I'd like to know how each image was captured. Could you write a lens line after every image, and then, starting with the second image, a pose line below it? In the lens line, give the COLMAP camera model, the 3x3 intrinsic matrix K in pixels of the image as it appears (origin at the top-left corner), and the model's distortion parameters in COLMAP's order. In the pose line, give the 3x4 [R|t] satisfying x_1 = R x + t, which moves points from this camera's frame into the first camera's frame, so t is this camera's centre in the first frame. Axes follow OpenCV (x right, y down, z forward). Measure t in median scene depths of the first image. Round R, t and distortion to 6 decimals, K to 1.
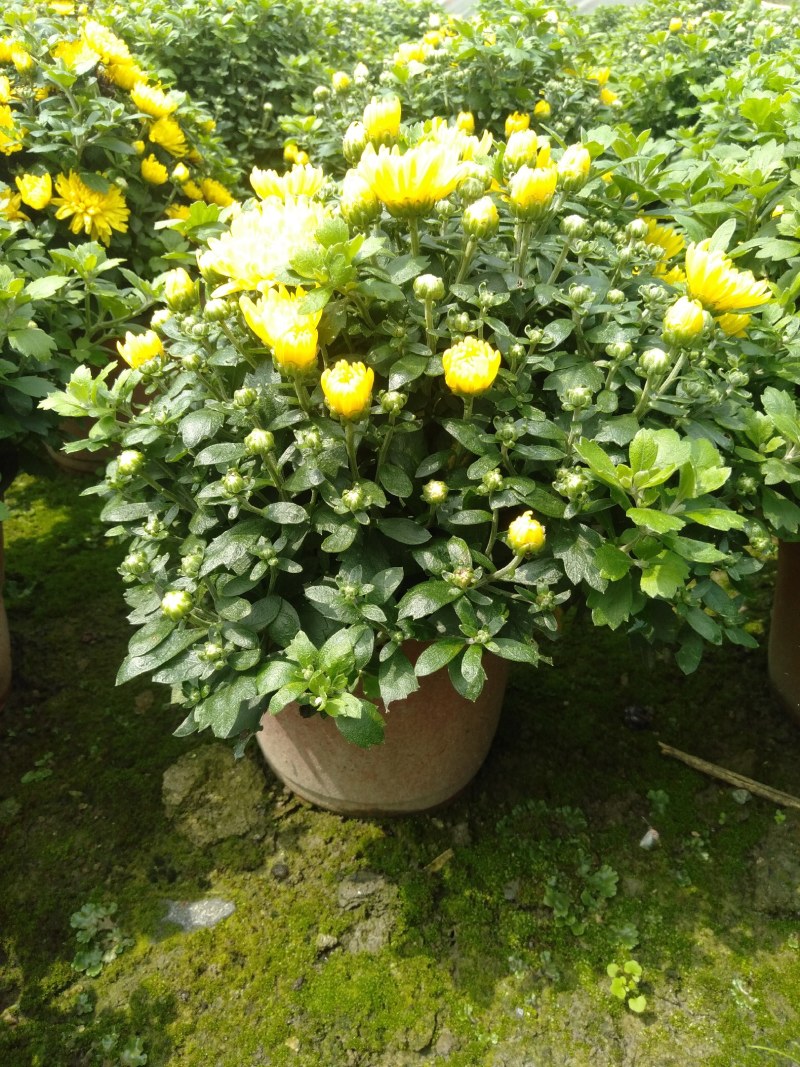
lens RADIAL K [[811.1, 0, 395.6], [0, 811.1, 532.3], [0, 0, 1]] dist [-0.026137, -0.009272]
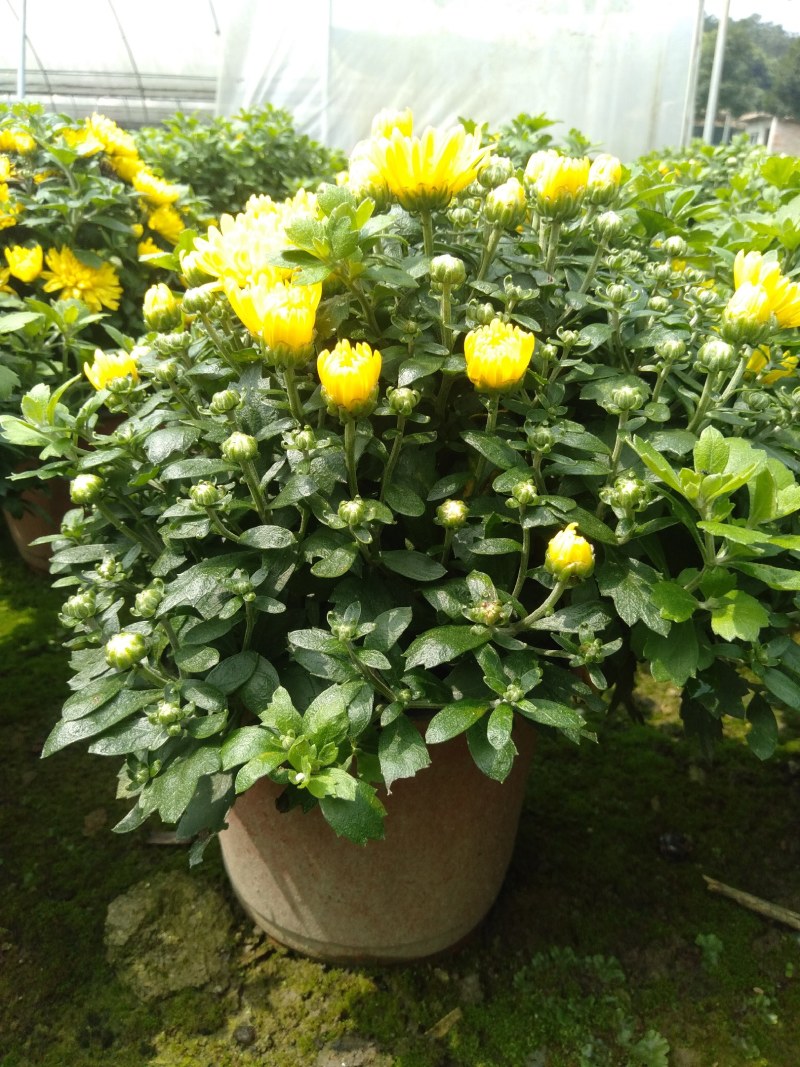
lens RADIAL K [[811.1, 0, 395.6], [0, 811.1, 532.3], [0, 0, 1]] dist [-0.026137, -0.009272]
pose [[0.999804, 0.016964, 0.010222, -0.015164], [-0.014753, 0.982233, -0.187087, 0.113019], [-0.013214, 0.186899, 0.982290, 0.186823]]
